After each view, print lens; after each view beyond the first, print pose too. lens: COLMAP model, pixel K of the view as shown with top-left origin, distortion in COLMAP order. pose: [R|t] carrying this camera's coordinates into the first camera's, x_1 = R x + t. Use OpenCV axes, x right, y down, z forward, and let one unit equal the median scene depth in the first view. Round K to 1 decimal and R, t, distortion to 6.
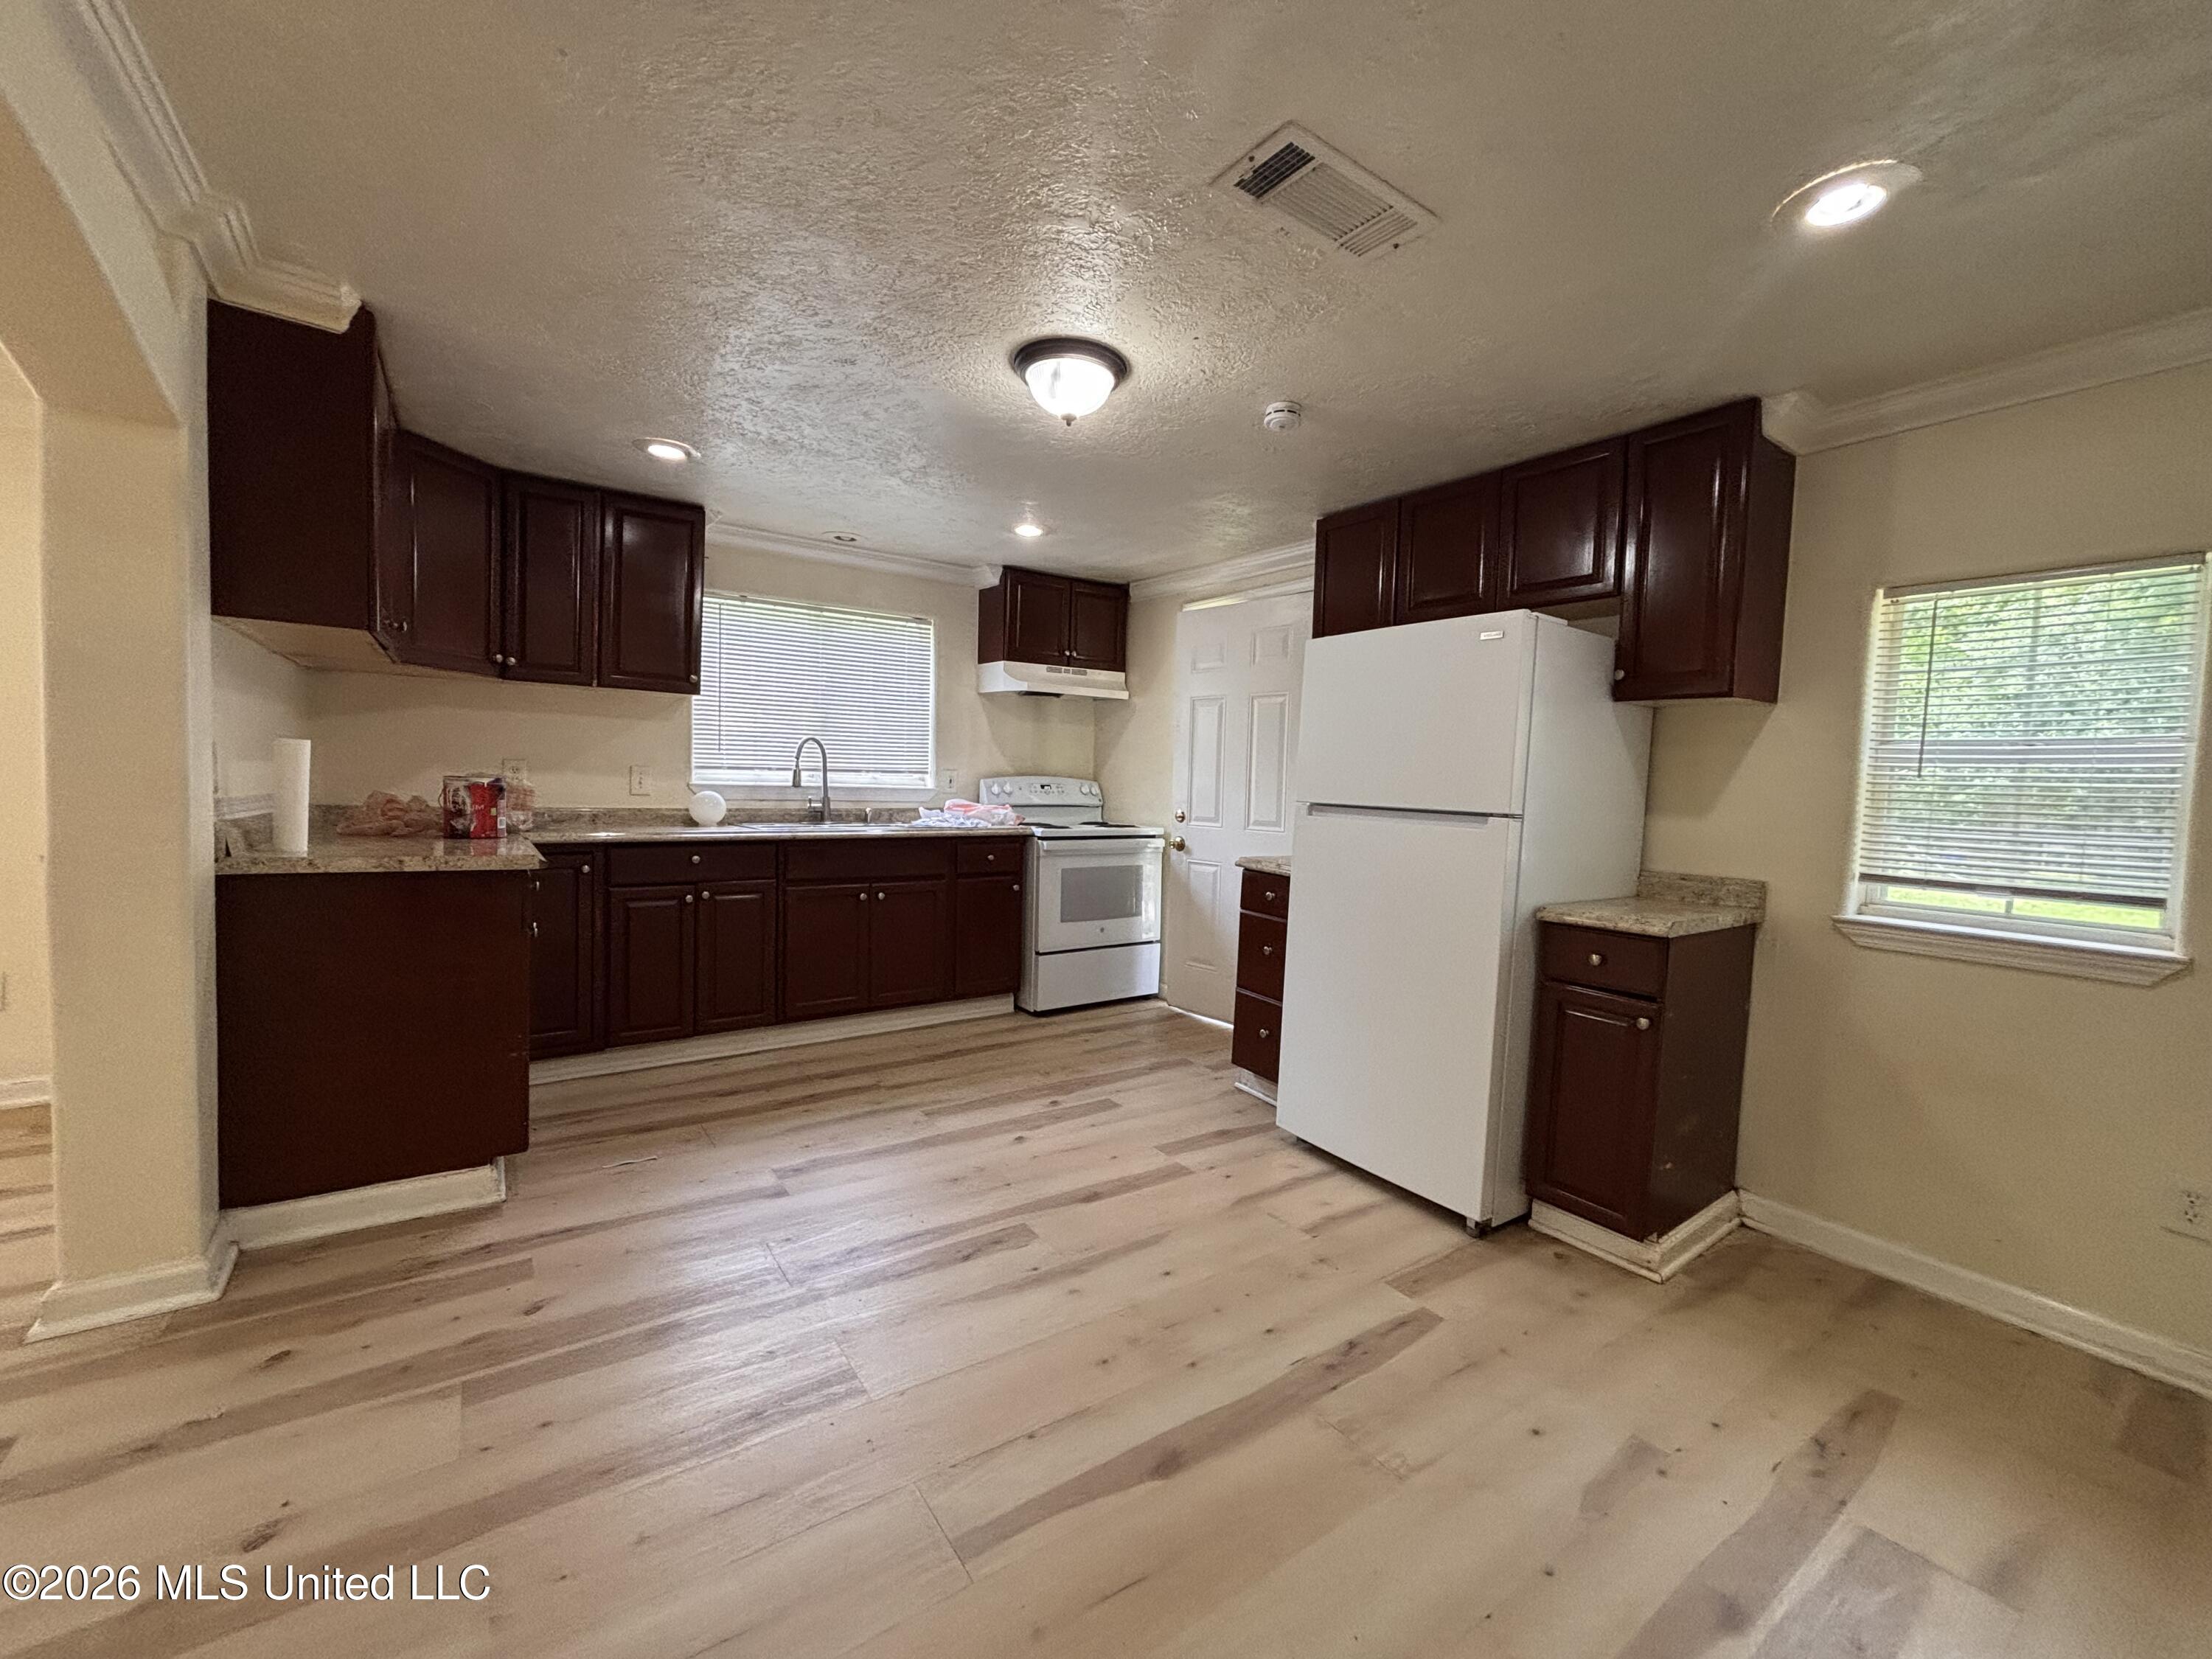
lens RADIAL K [[889.0, 0, 1102.9], [0, 889.0, 825.8], [0, 0, 1]] dist [-0.001170, -0.000026]
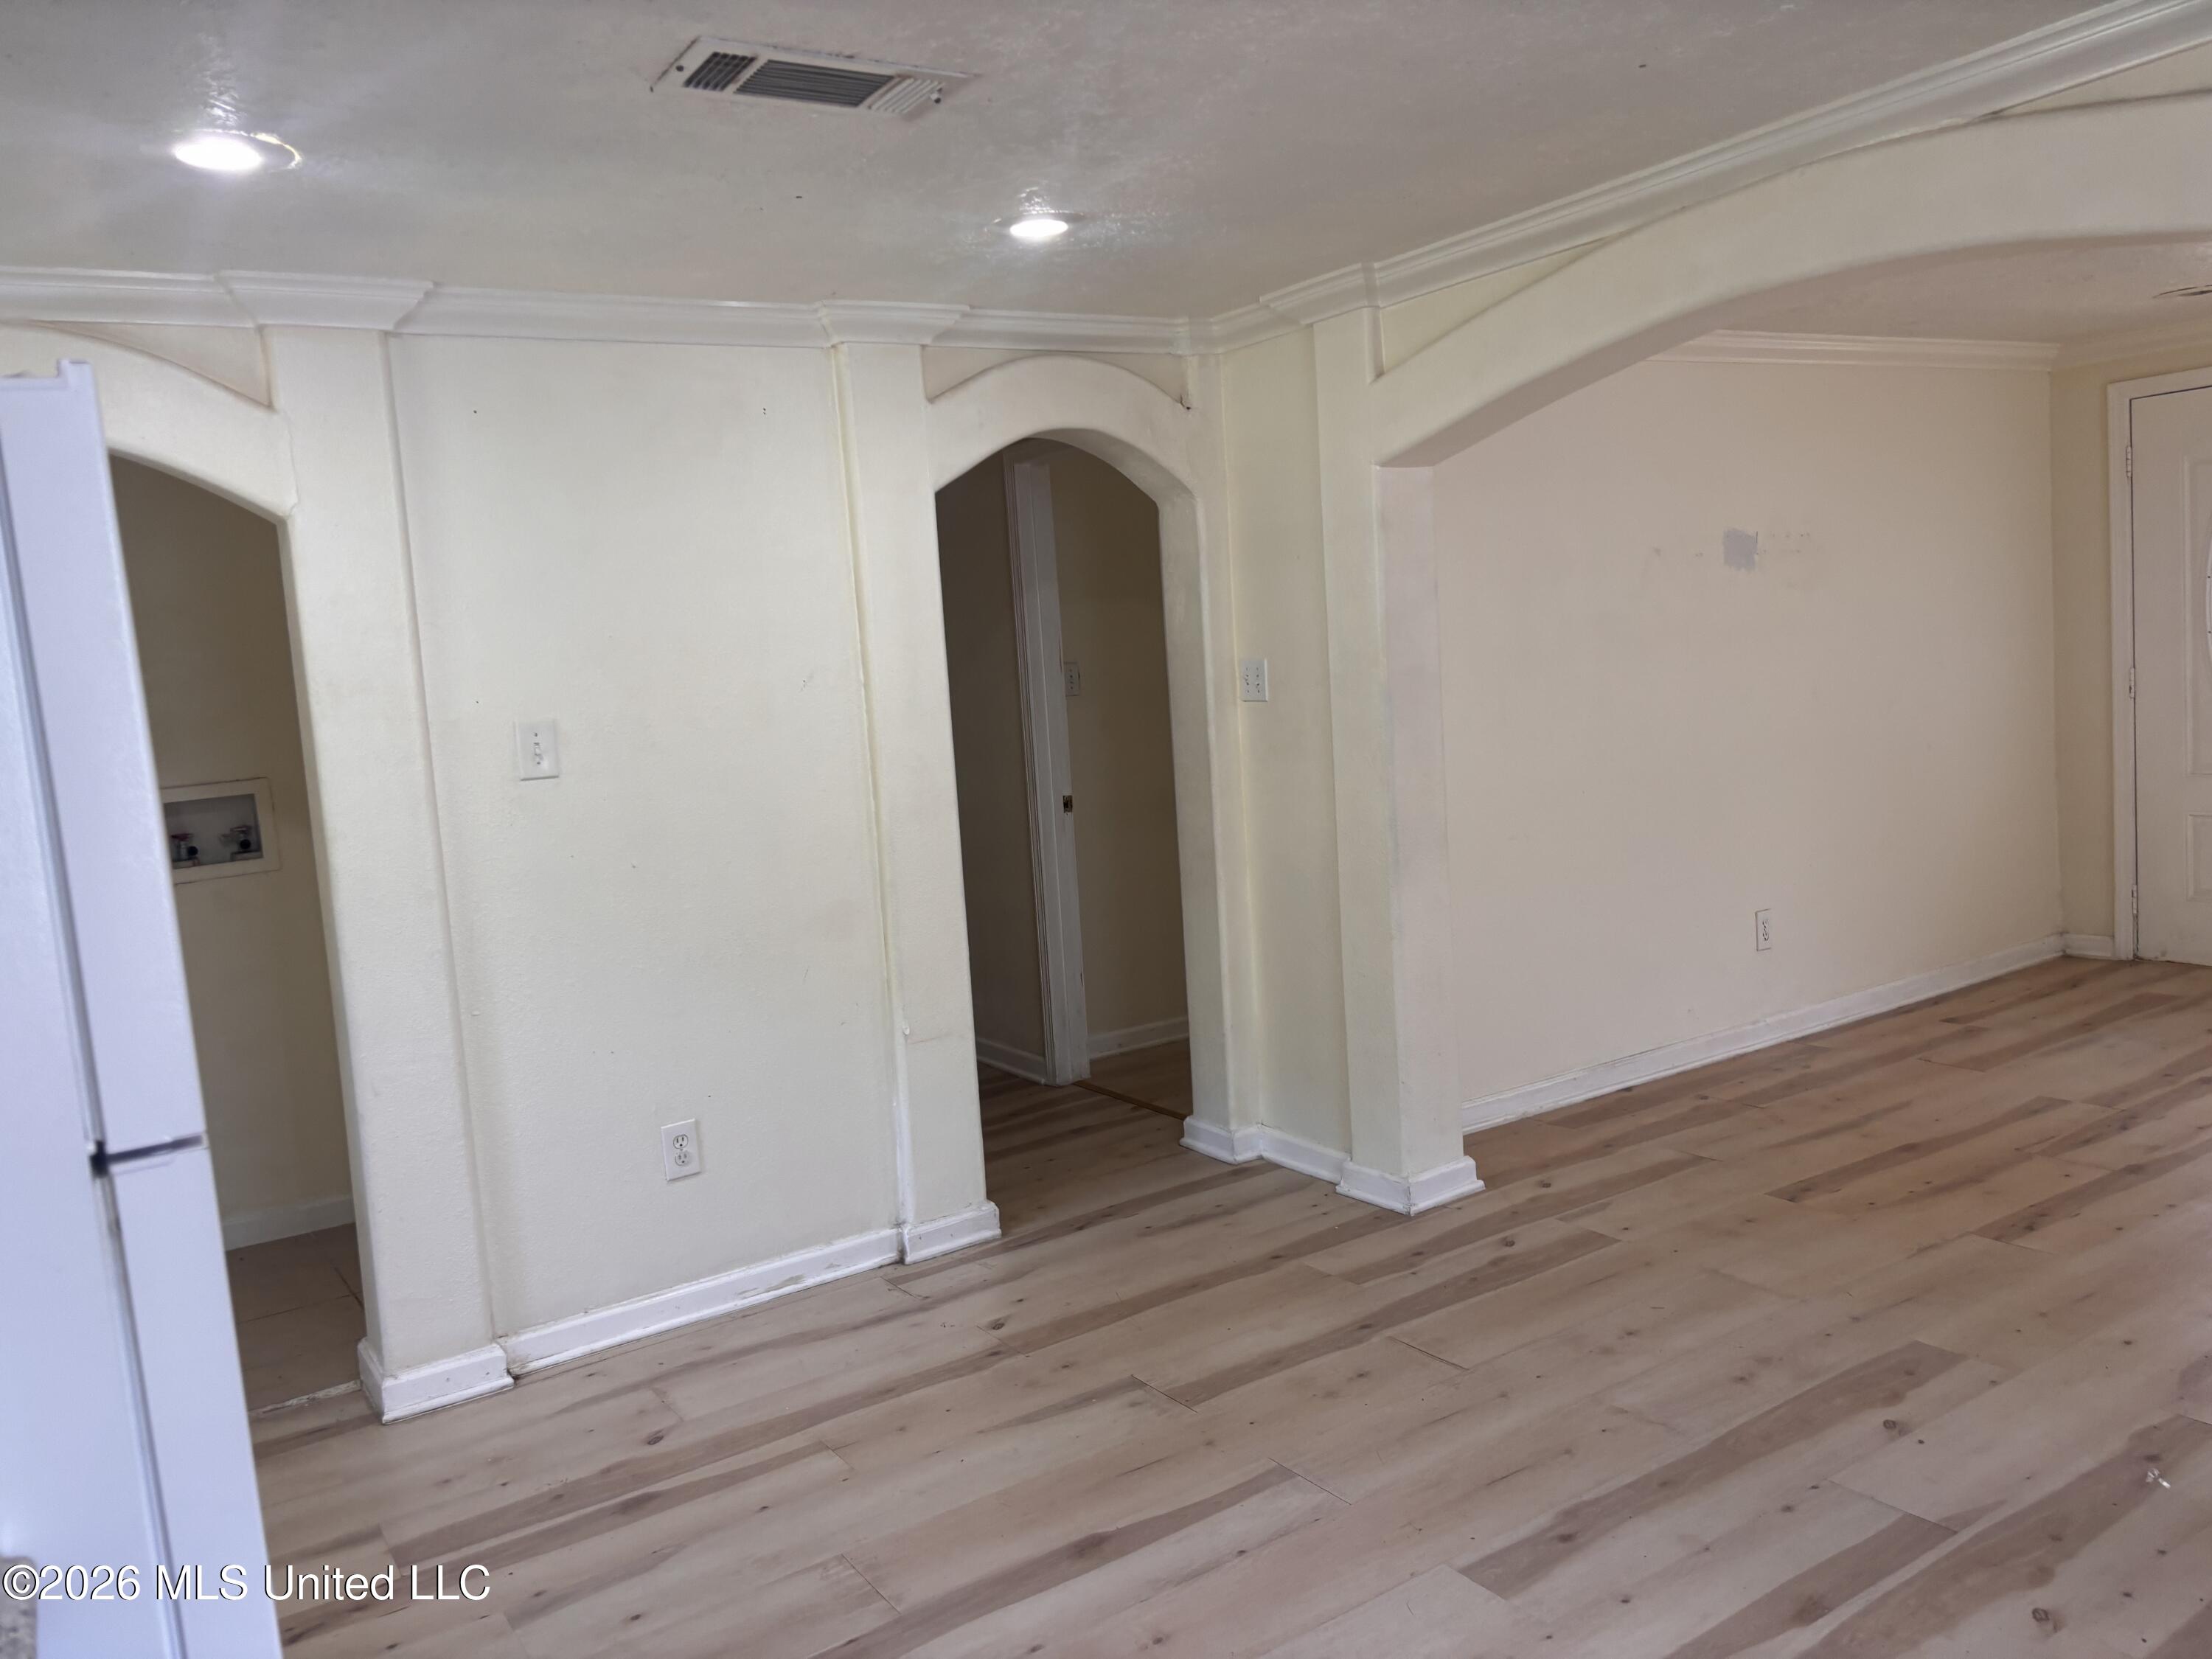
lens RADIAL K [[1677.9, 0, 1106.0], [0, 1677.9, 829.5], [0, 0, 1]] dist [0.056191, -0.049974]
pose [[-0.999057, 0.031499, 0.029890, -0.011276], [0.035919, 0.986268, 0.161200, -0.166773], [-0.024402, 0.162121, -0.986469, 1.477054]]
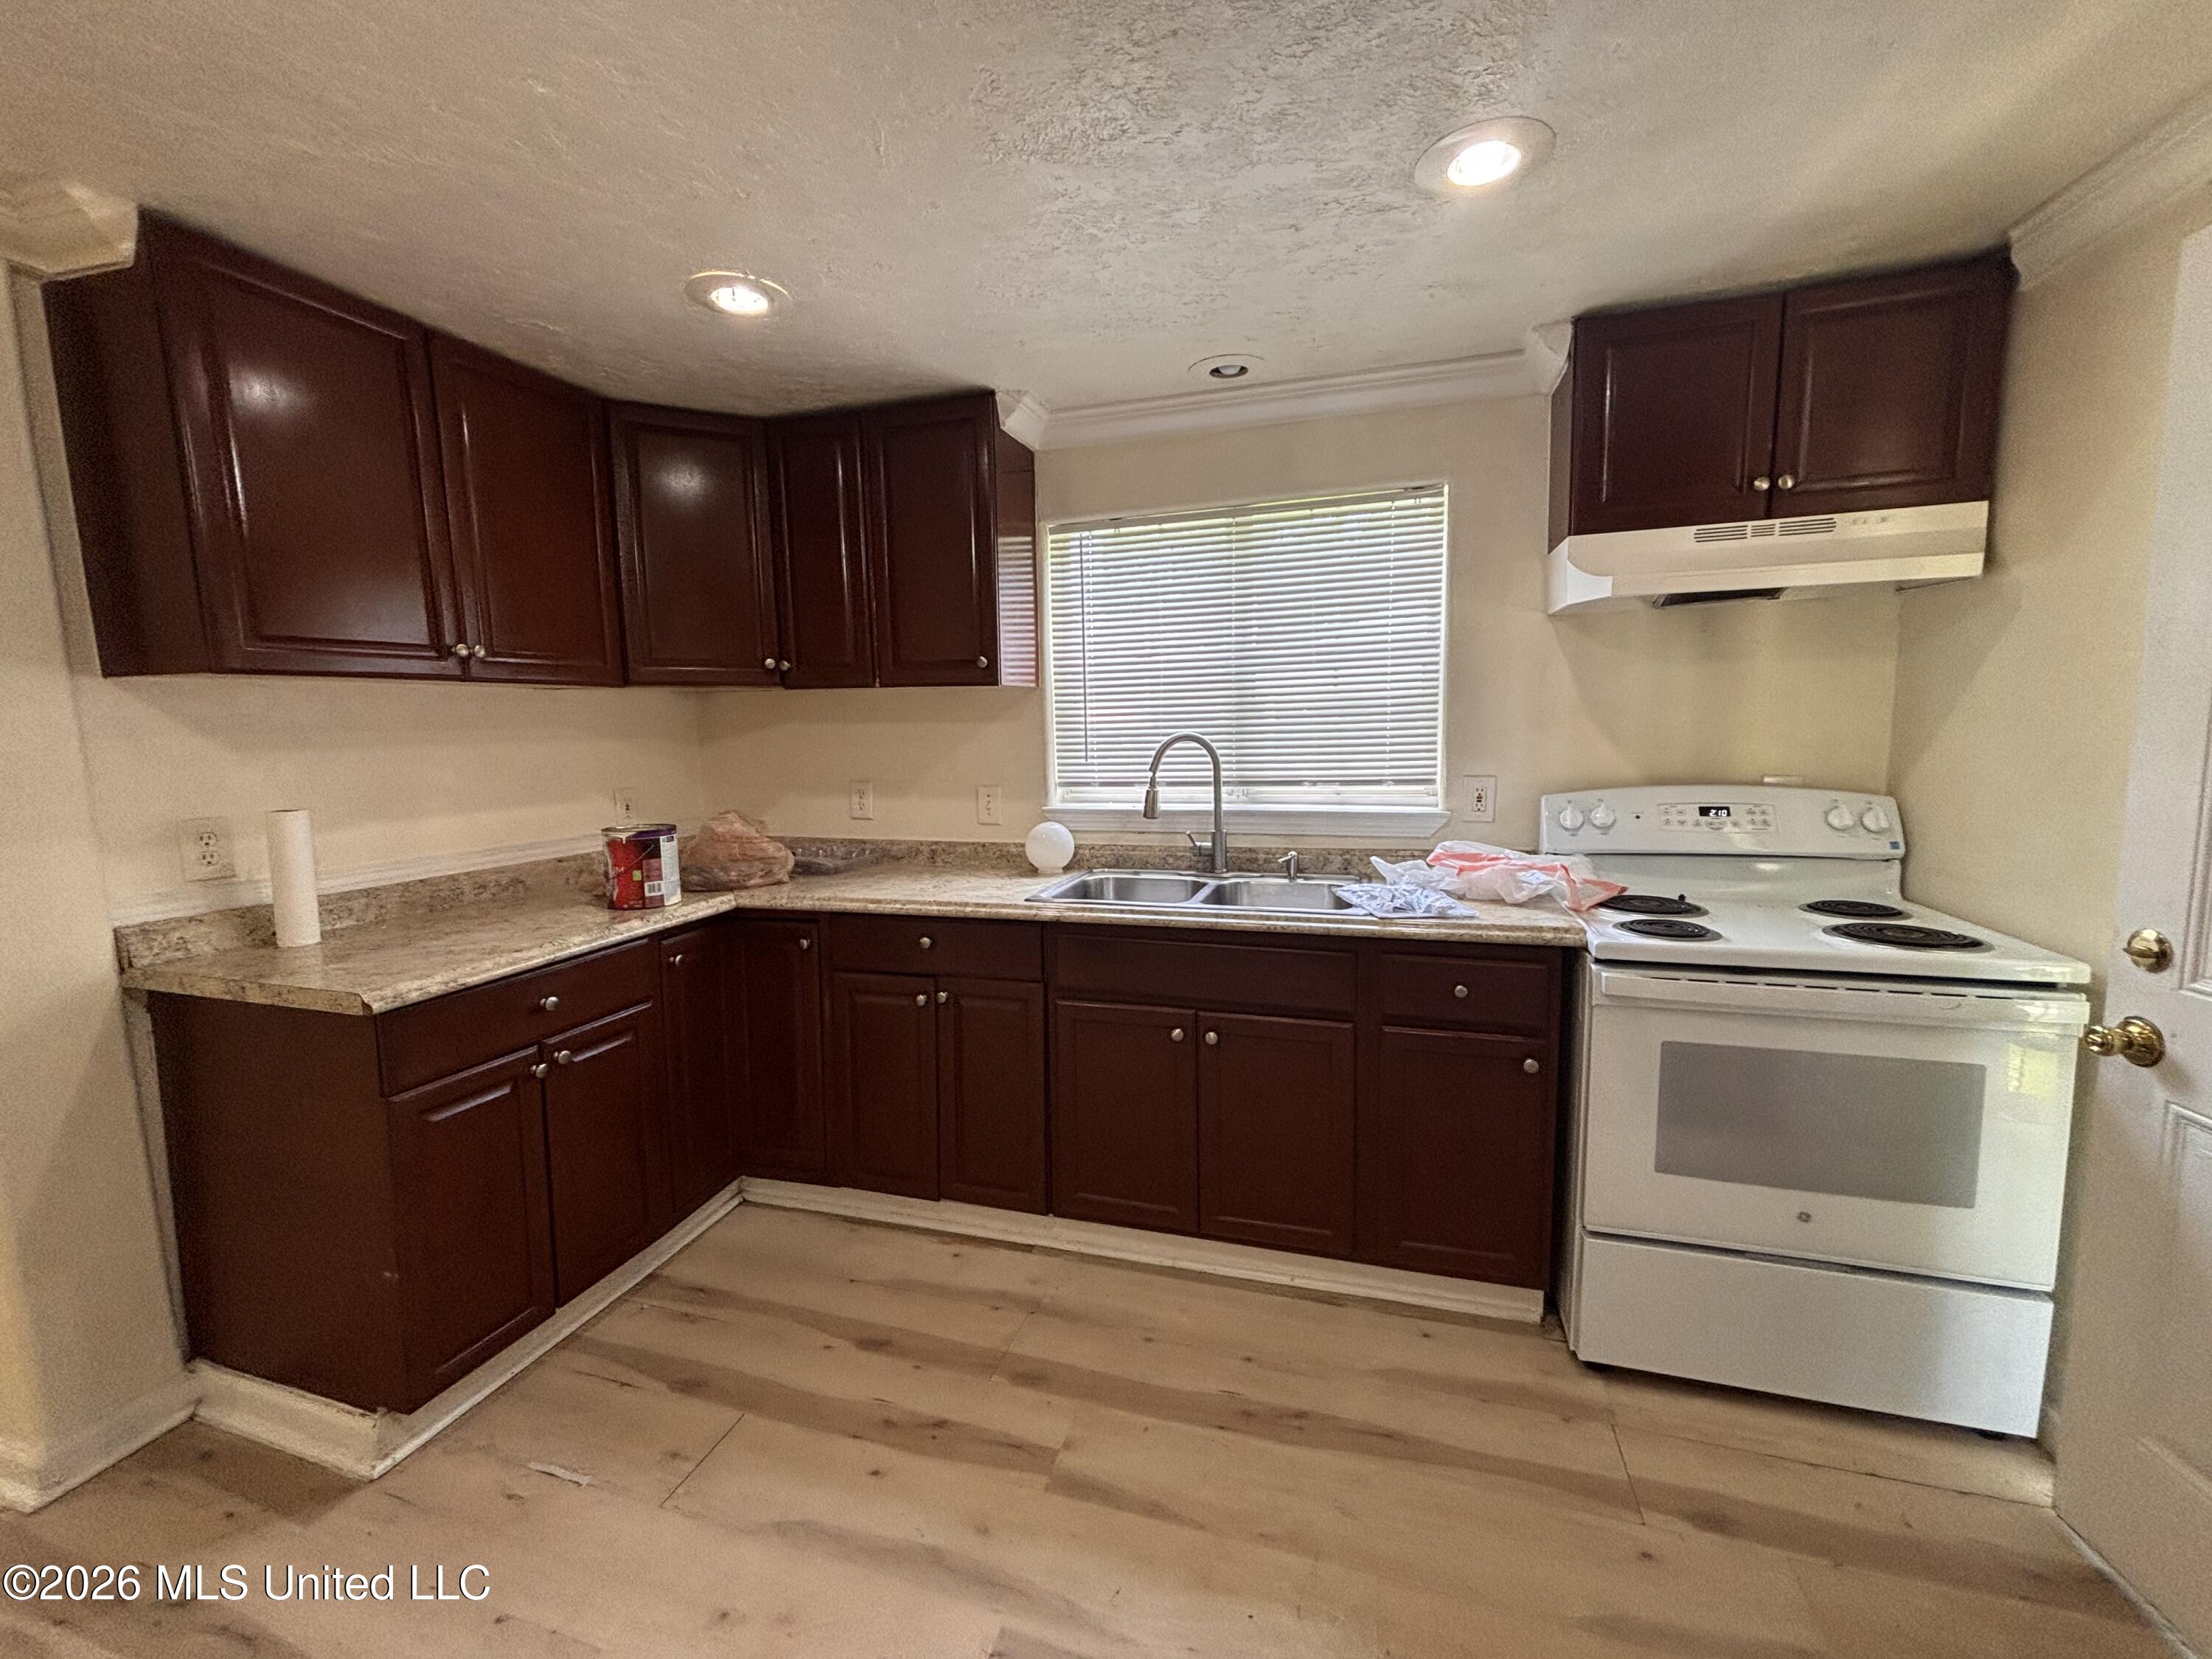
lens RADIAL K [[889.0, 0, 1102.9], [0, 889.0, 825.8], [0, 0, 1]] dist [-0.001170, -0.000026]
pose [[0.617154, 0.049931, -0.785257, 0.166562], [-0.003830, 0.998163, 0.060459, -0.111471], [0.786833, -0.034305, 0.616212, 0.889132]]
